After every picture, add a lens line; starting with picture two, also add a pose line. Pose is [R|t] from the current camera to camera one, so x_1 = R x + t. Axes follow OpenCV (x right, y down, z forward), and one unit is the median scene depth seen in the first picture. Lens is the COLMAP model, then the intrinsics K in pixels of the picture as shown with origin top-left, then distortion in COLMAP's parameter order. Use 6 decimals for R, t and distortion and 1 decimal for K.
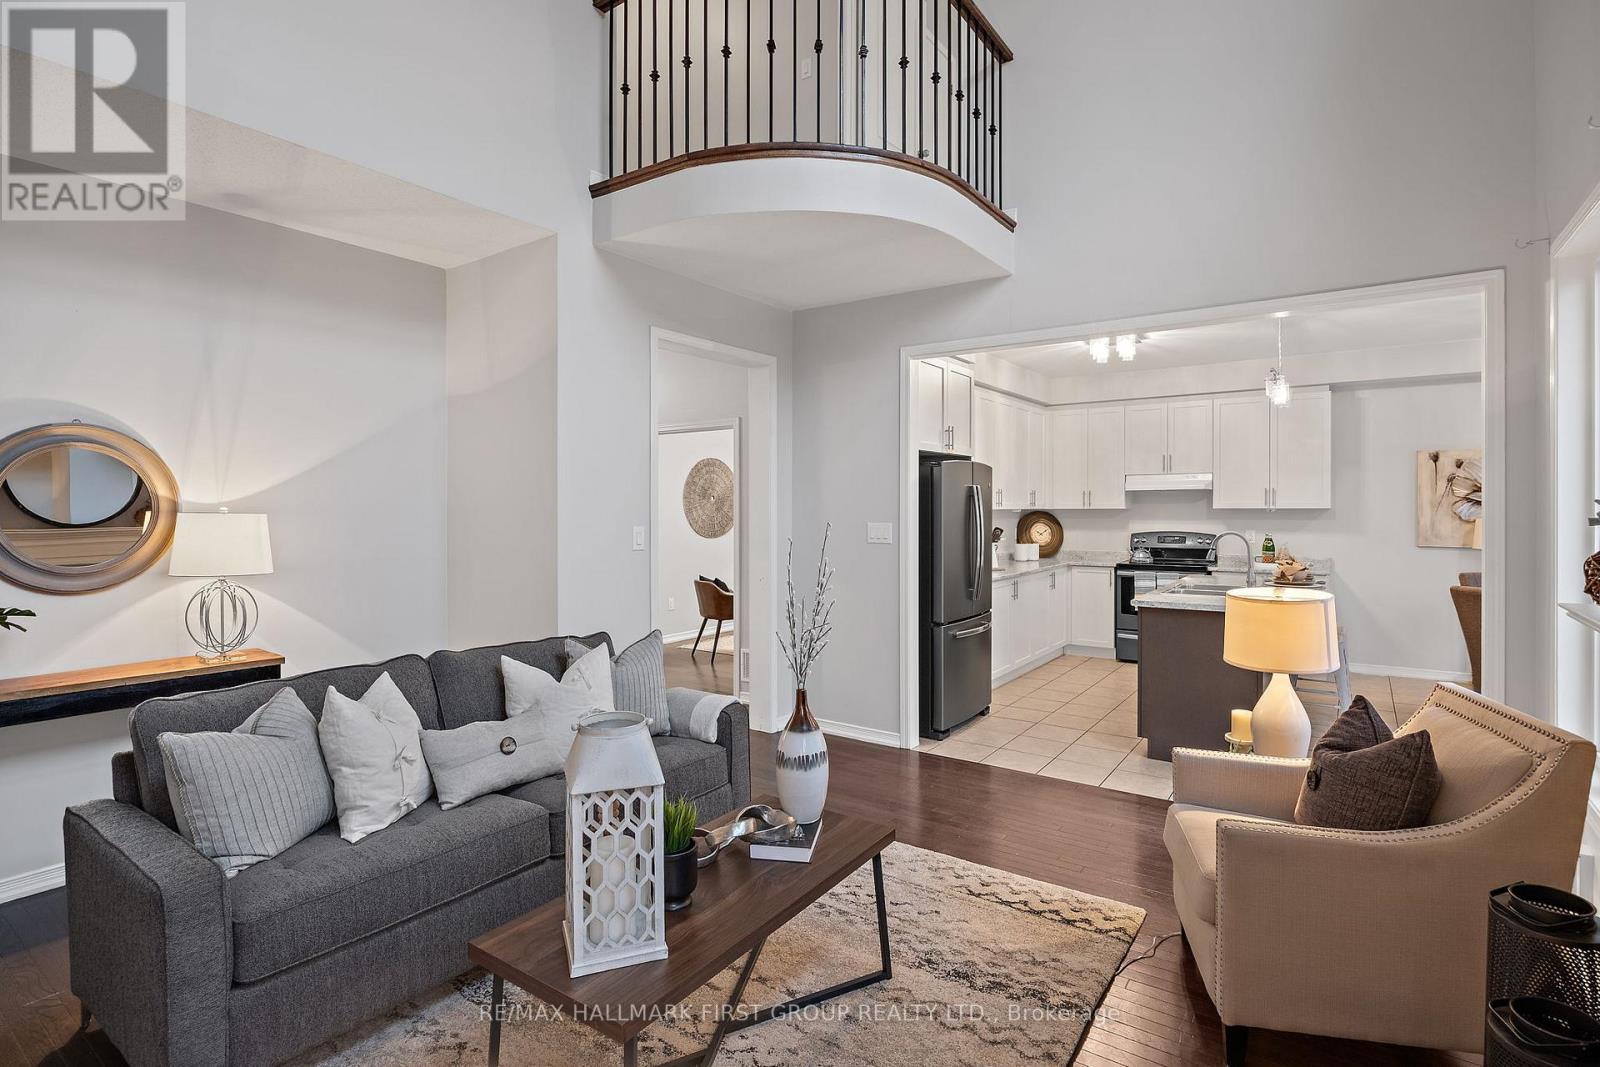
lens RADIAL K [[779.3, 0, 798.7], [0, 779.3, 513.0], [0, 0, 1]] dist [0.000544, 0.000080]
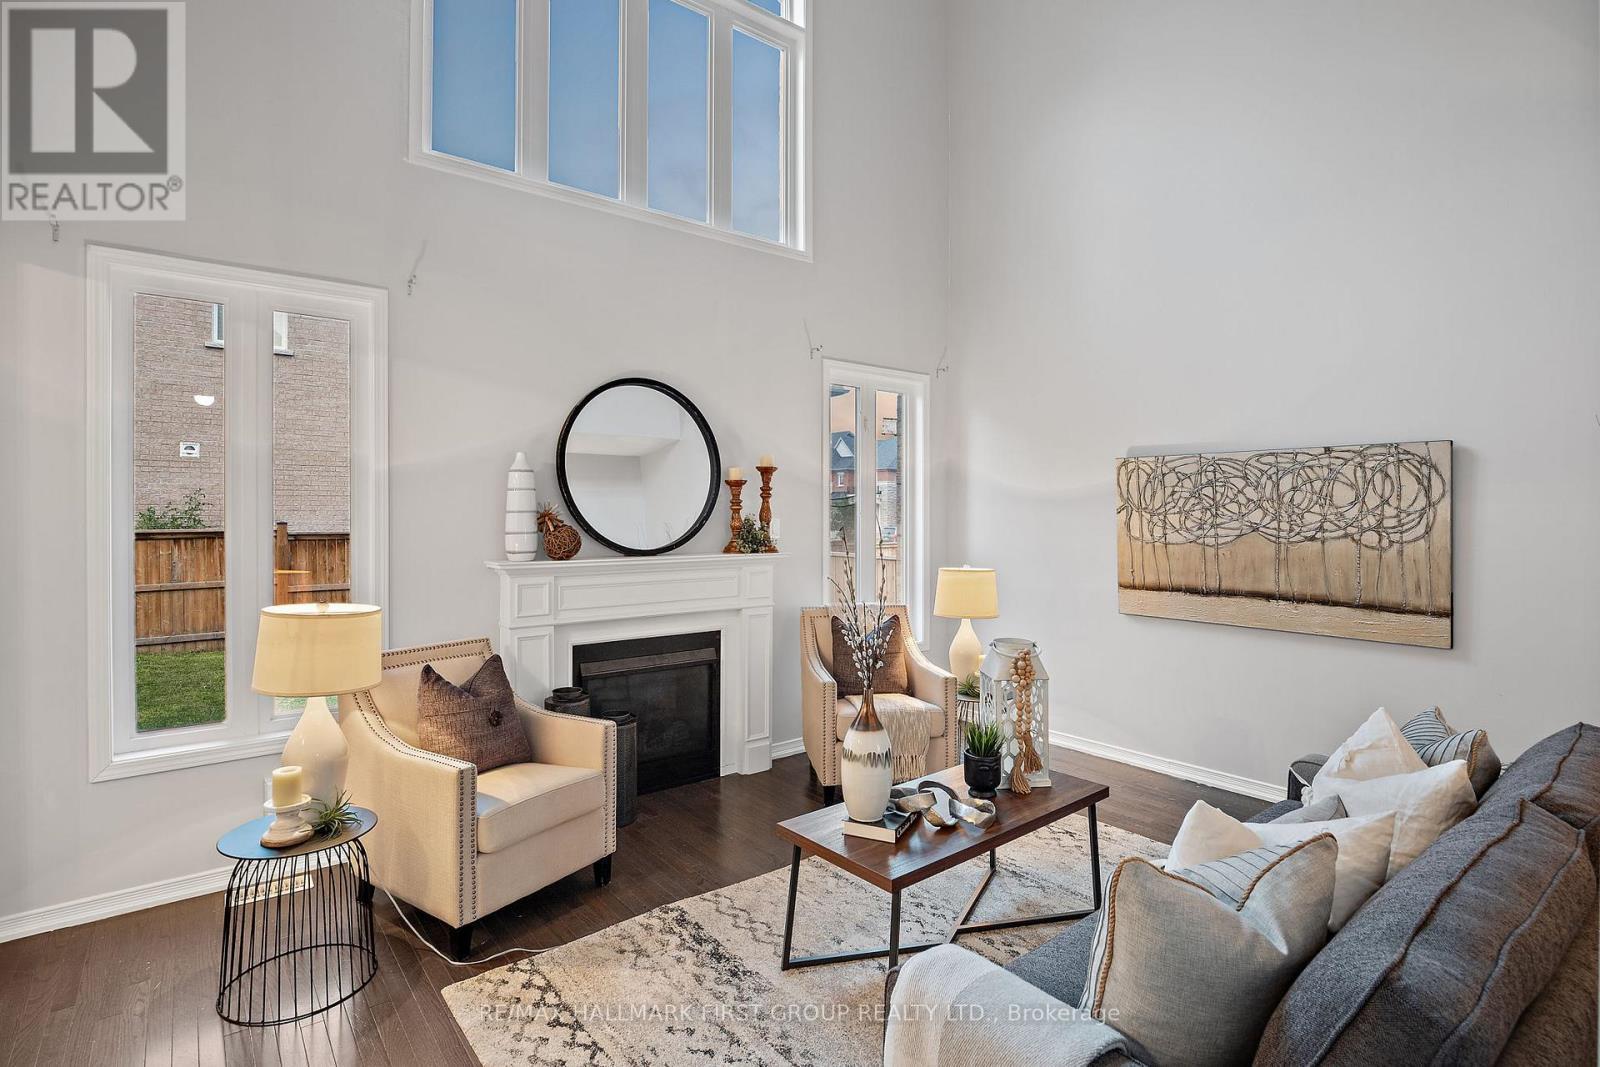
lens RADIAL K [[779.3, 0, 798.7], [0, 779.3, 513.0], [0, 0, 1]] dist [0.000544, 0.000080]
pose [[-0.959872, 0.007164, 0.280348, -0.188396], [0.008255, 0.999962, 0.002712, -0.009287], [-0.280318, 0.004917, -0.959895, 1.895611]]
